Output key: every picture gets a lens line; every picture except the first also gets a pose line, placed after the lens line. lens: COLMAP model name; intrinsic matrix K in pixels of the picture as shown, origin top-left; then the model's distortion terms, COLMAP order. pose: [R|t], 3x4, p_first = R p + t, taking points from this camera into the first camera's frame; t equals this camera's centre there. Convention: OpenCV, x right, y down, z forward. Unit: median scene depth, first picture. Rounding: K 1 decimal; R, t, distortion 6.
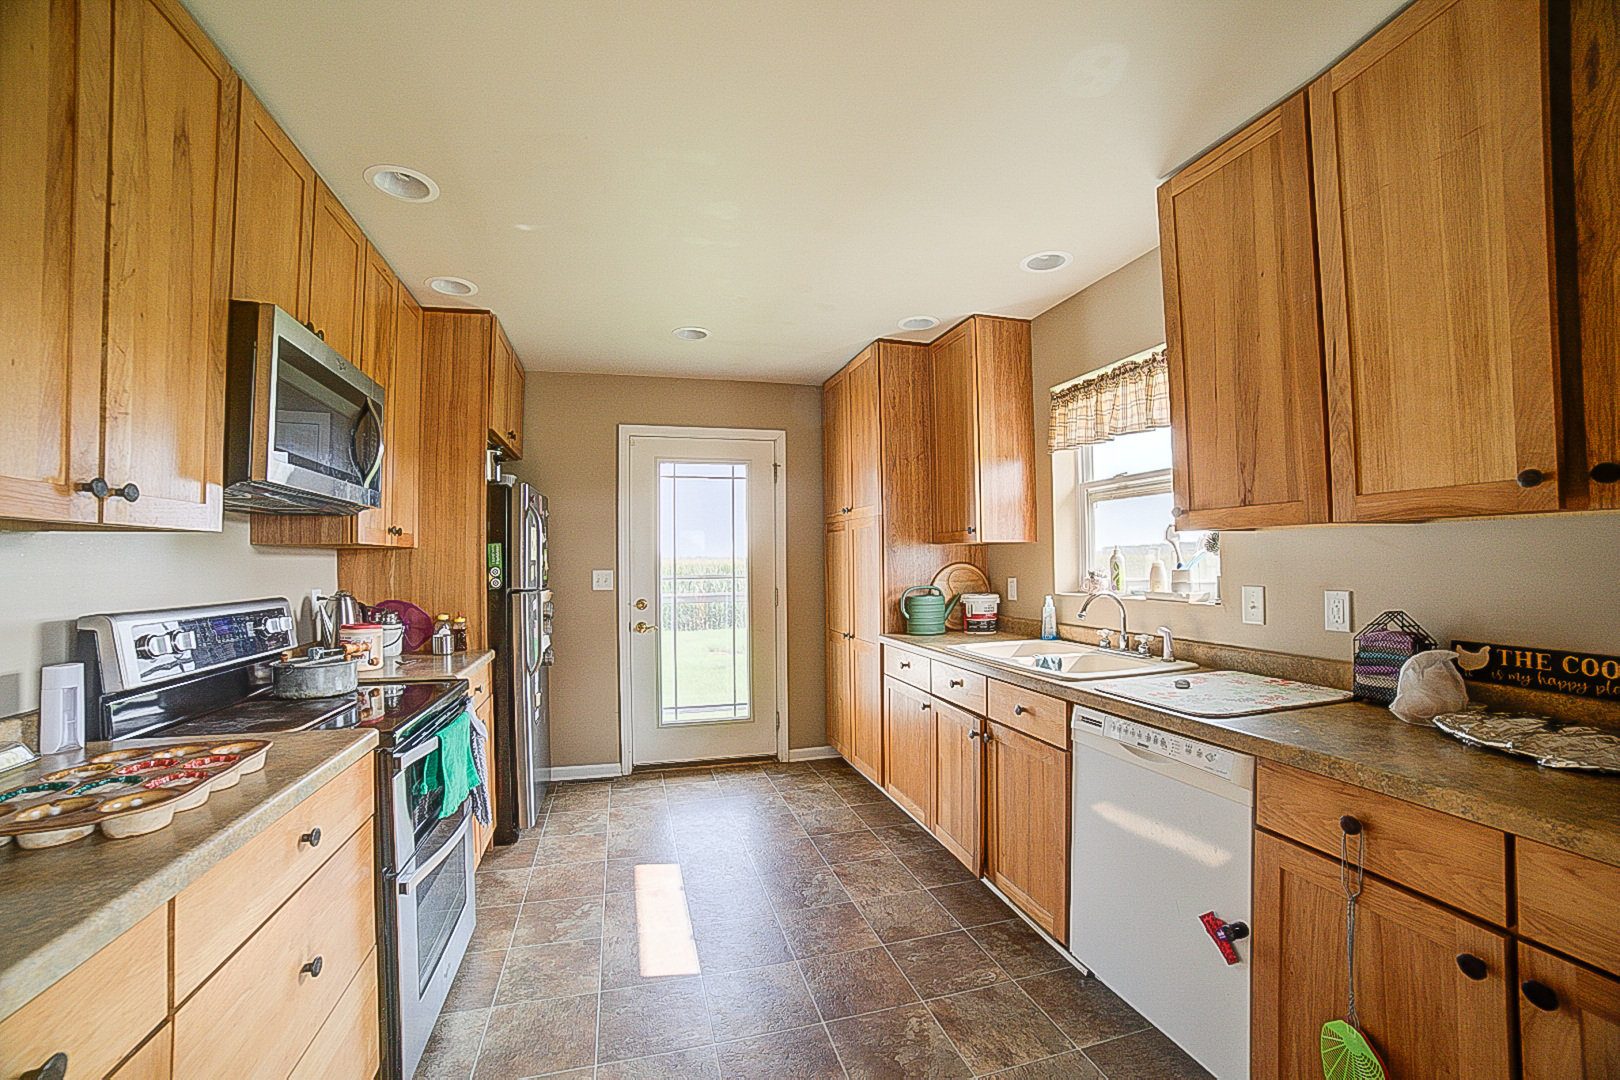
lens RADIAL K [[656.0, 0, 804.3], [0, 656.0, 546.4], [0, 0, 1]] dist [-0.110100, 0.037138]
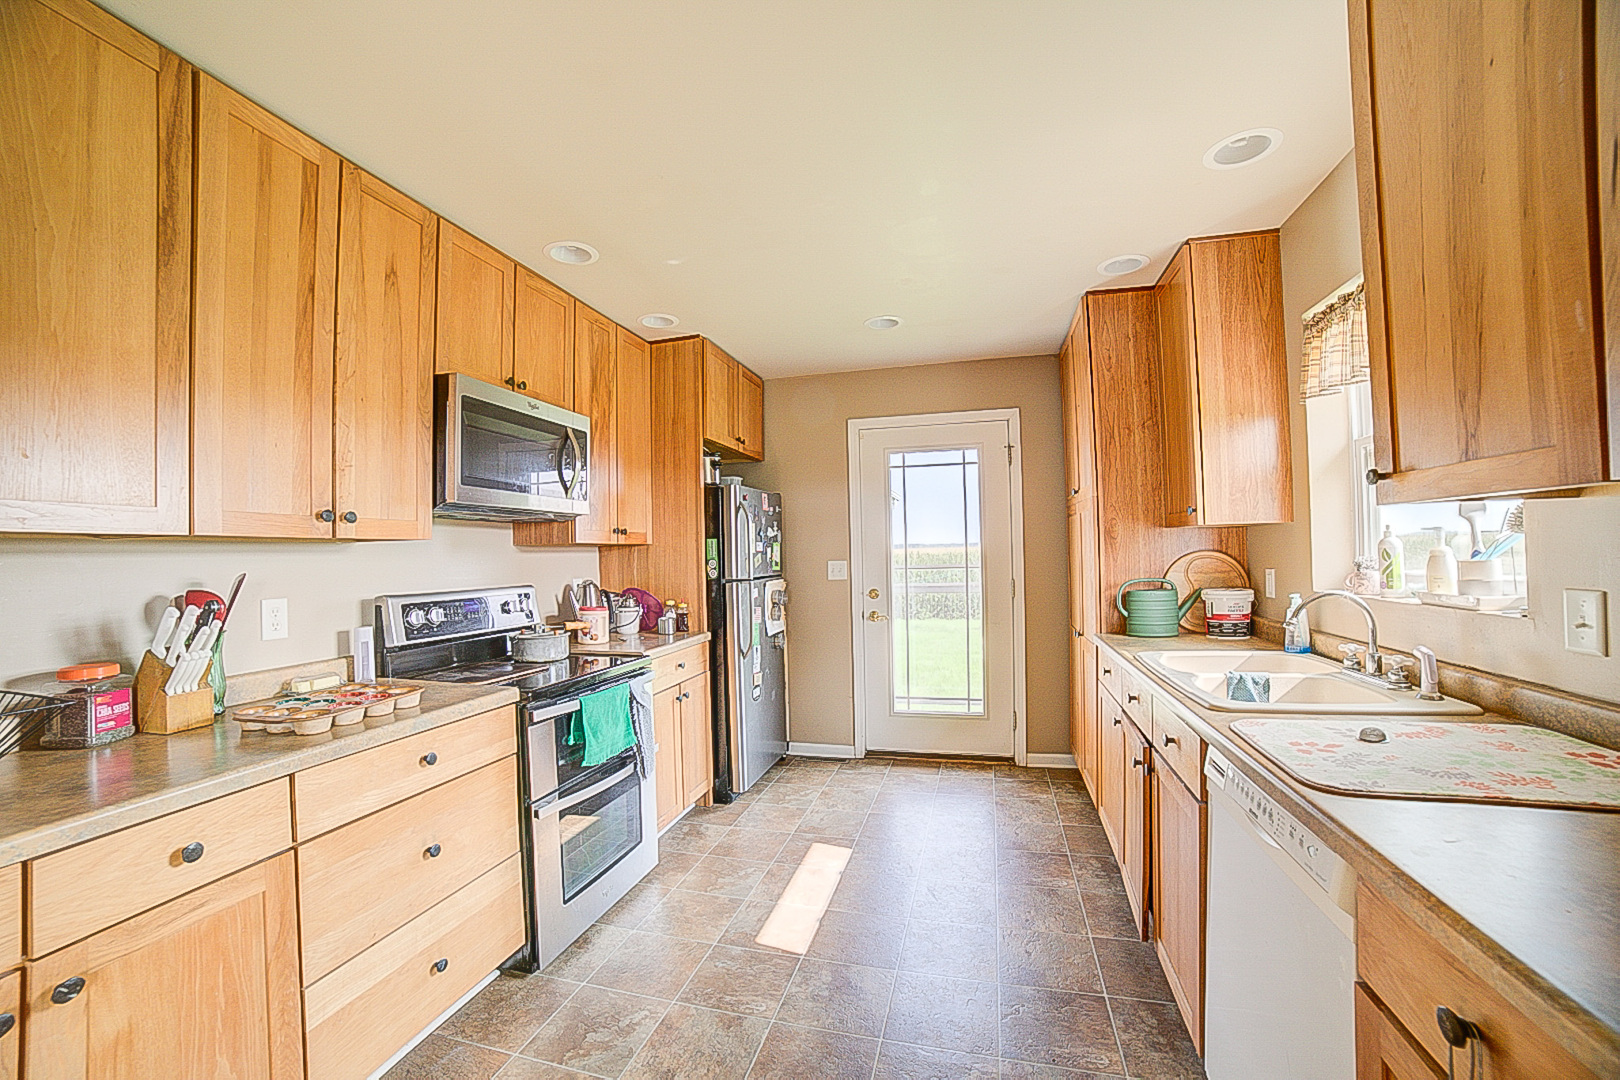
lens RADIAL K [[656.0, 0, 804.3], [0, 656.0, 546.4], [0, 0, 1]] dist [-0.110100, 0.037138]
pose [[0.856297, -0.014777, -0.516272, 0.249202], [0.025367, 0.999588, 0.013464, -0.002578], [0.515860, -0.024626, 0.856319, 0.084857]]
